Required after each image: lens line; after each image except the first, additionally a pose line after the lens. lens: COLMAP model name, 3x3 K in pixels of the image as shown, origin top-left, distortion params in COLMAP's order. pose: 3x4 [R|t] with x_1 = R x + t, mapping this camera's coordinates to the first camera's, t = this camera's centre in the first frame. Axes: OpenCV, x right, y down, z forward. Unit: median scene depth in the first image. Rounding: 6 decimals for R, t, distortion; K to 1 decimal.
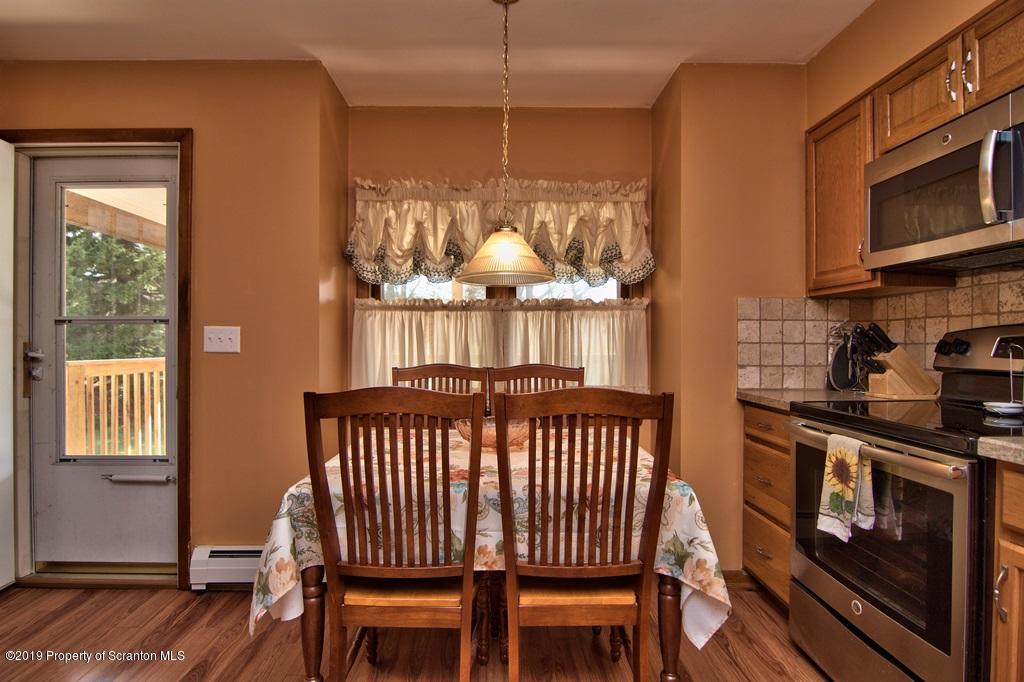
lens RADIAL K [[544.2, 0, 512.0], [0, 544.2, 341.0], [0, 0, 1]] dist [-0.001259, -0.001743]
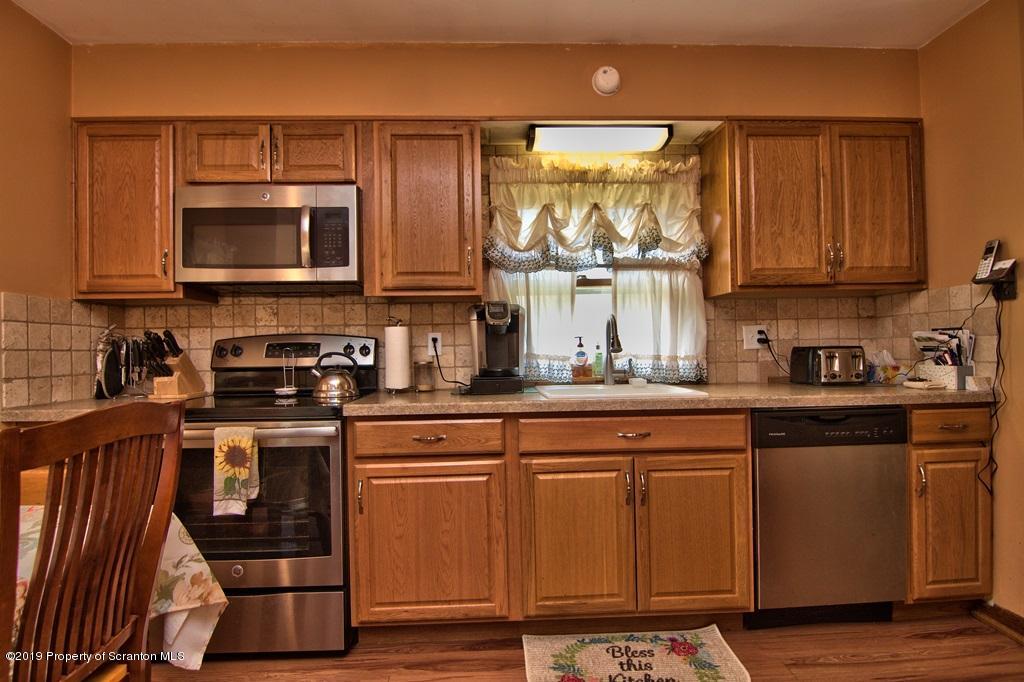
lens RADIAL K [[544.2, 0, 512.0], [0, 544.2, 341.0], [0, 0, 1]] dist [-0.001259, -0.001743]
pose [[-0.041416, 0.013604, 0.999049, -0.466461], [0.011569, 0.999847, -0.013136, 0.010815], [-0.999075, 0.011014, -0.041567, 0.361544]]
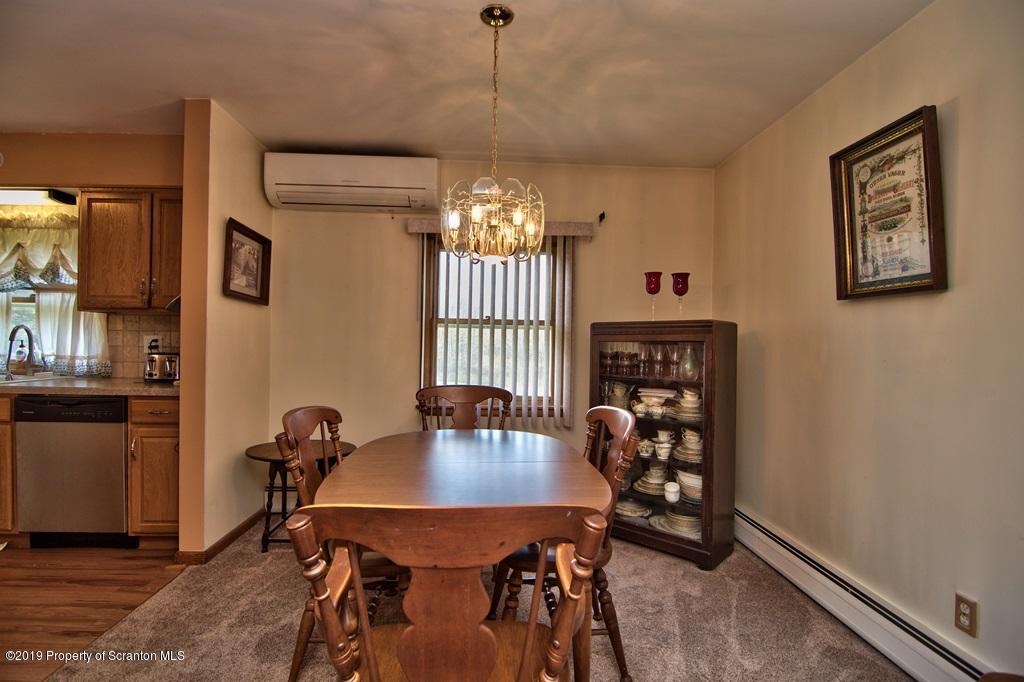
lens RADIAL K [[509.3, 0, 512.0], [0, 509.3, 341.0], [0, 0, 1]] dist [-0.002925, -0.000992]
pose [[-0.016731, 0.008362, 0.999825, -0.842091], [-0.021977, 0.999720, -0.008729, -0.030204], [-0.999618, -0.022119, -0.016543, -1.374993]]
